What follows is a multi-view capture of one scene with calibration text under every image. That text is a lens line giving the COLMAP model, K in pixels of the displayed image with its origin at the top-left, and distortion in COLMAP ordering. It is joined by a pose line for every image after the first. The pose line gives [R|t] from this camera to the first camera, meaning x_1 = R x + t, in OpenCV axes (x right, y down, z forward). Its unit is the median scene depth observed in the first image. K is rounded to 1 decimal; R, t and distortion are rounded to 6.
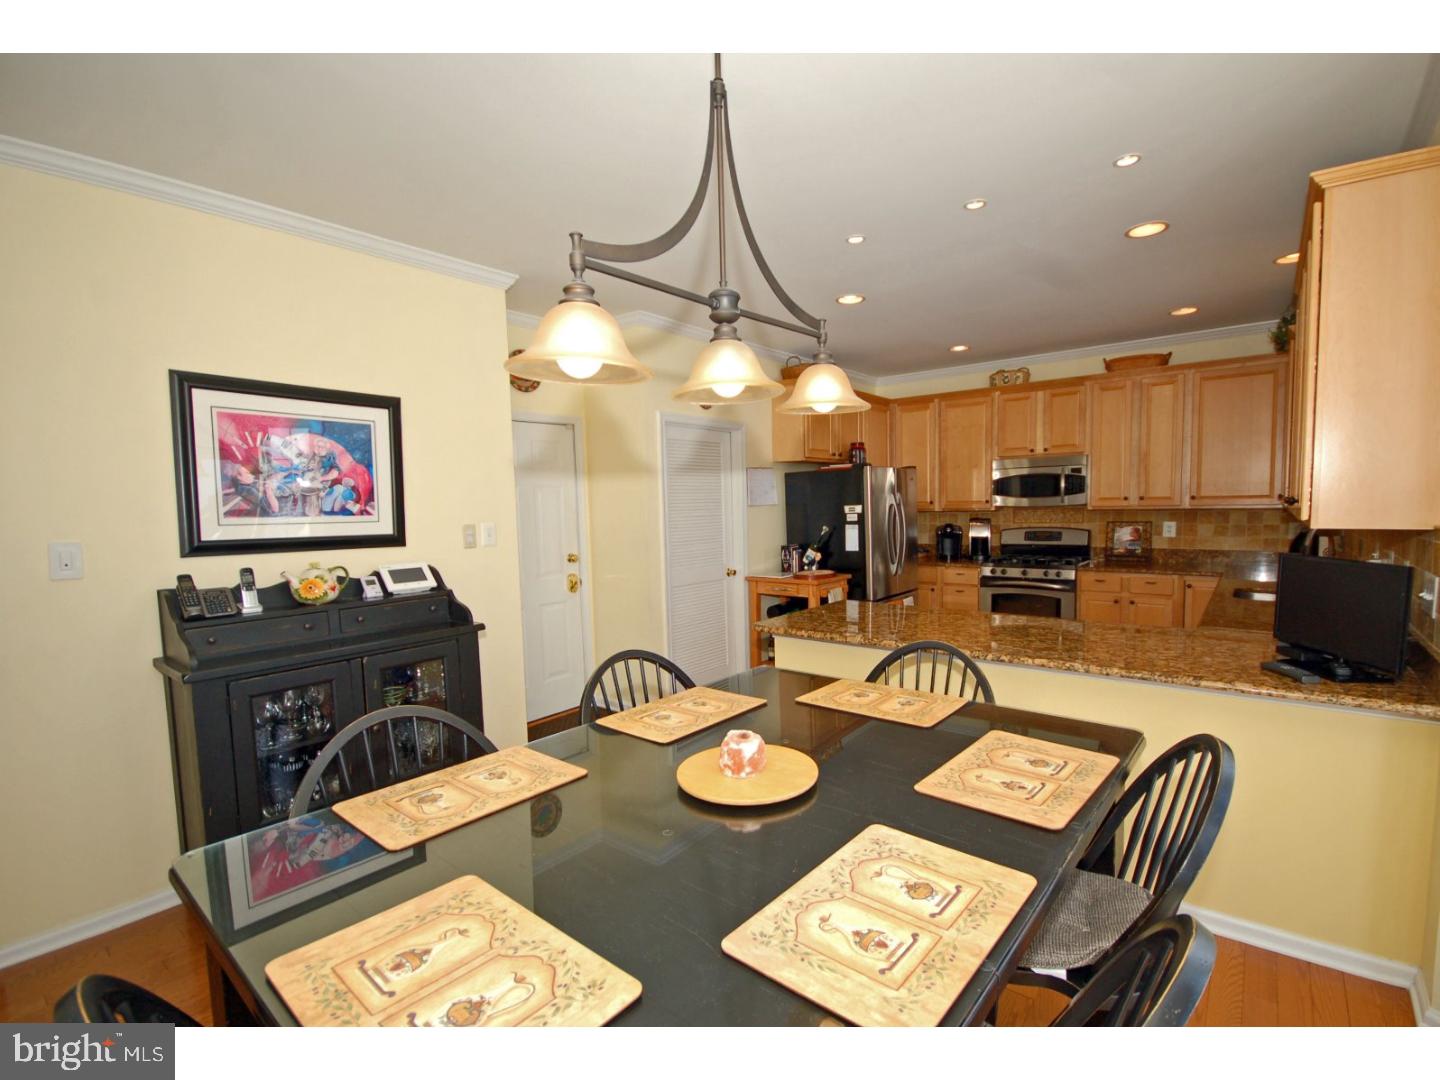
lens RADIAL K [[663.5, 0, 731.5], [0, 663.5, 559.1], [0, 0, 1]] dist [-0.001176, -0.000204]
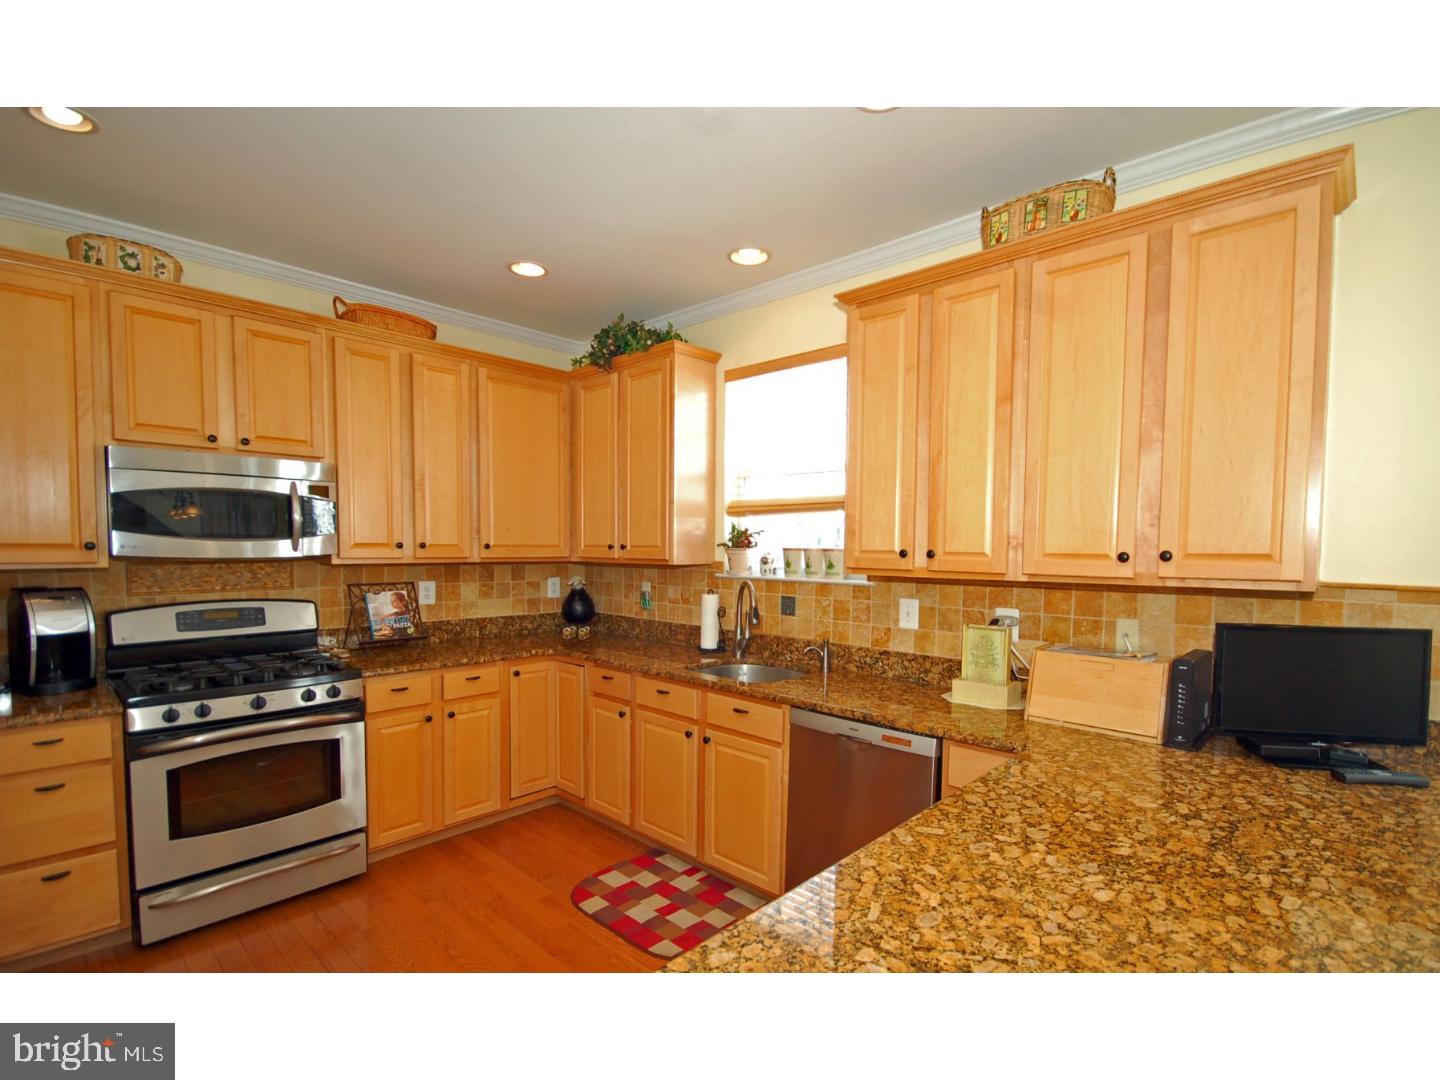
lens RADIAL K [[667.7, 0, 724.6], [0, 667.7, 582.6], [0, 0, 1]] dist [-0.015596, -0.000869]
pose [[0.064103, -0.032885, 0.997401, 0.011514], [0.073953, 0.996865, 0.028115, -0.053667], [-0.995199, 0.071959, 0.066334, 0.680937]]
